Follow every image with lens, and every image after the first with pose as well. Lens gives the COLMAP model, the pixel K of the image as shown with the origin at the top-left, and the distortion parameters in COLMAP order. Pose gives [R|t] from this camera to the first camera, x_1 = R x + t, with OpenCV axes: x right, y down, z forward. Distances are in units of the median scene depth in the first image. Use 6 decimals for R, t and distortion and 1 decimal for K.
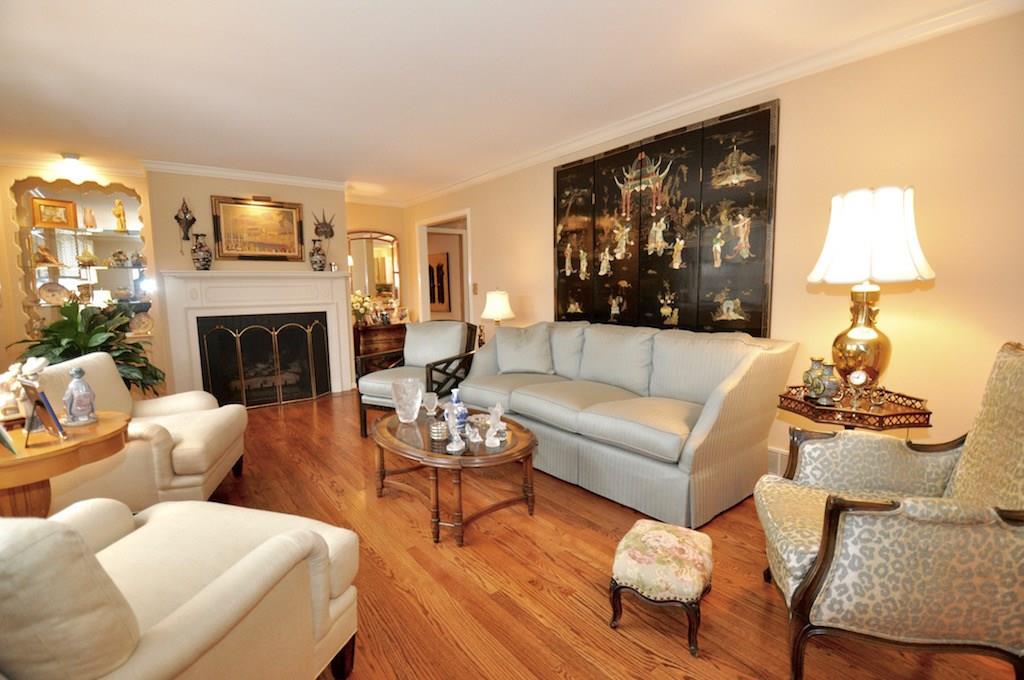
lens RADIAL K [[461.5, 0, 512.0], [0, 461.5, 340.0], [0, 0, 1]] dist [0.011845, -0.022285]
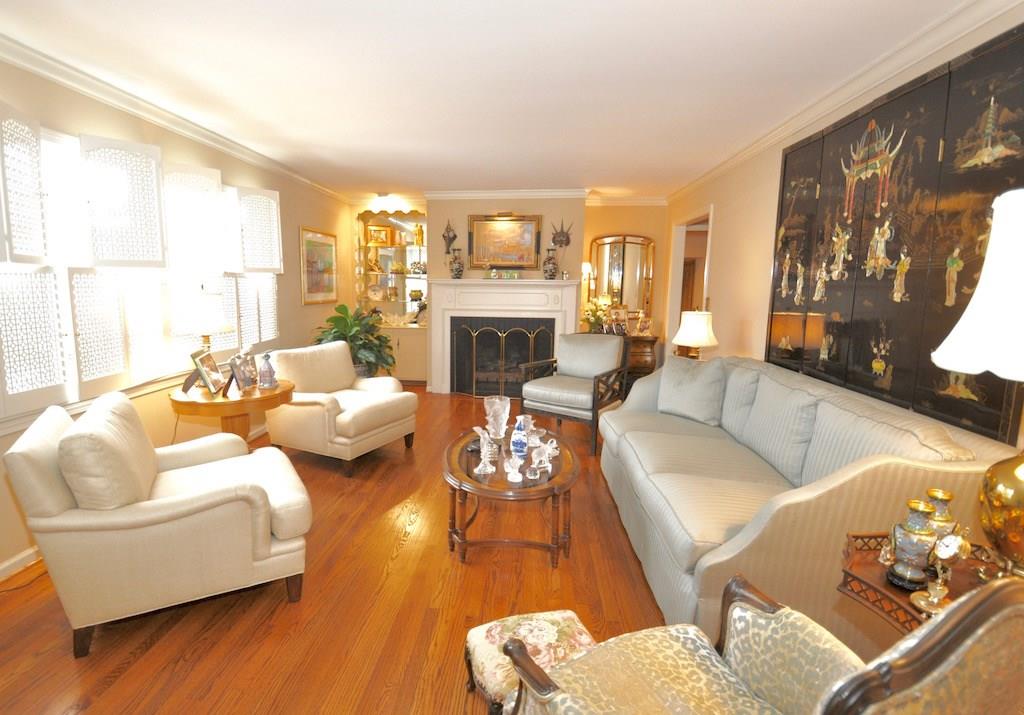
lens RADIAL K [[510.7, 0, 480.9], [0, 510.7, 351.6], [0, 0, 1]] dist [0.001397, -0.019031]
pose [[0.707920, 0.119801, -0.696058, 0.408955], [-0.100235, 0.992576, 0.068893, -0.072118], [0.699144, 0.020999, 0.714673, 0.106779]]
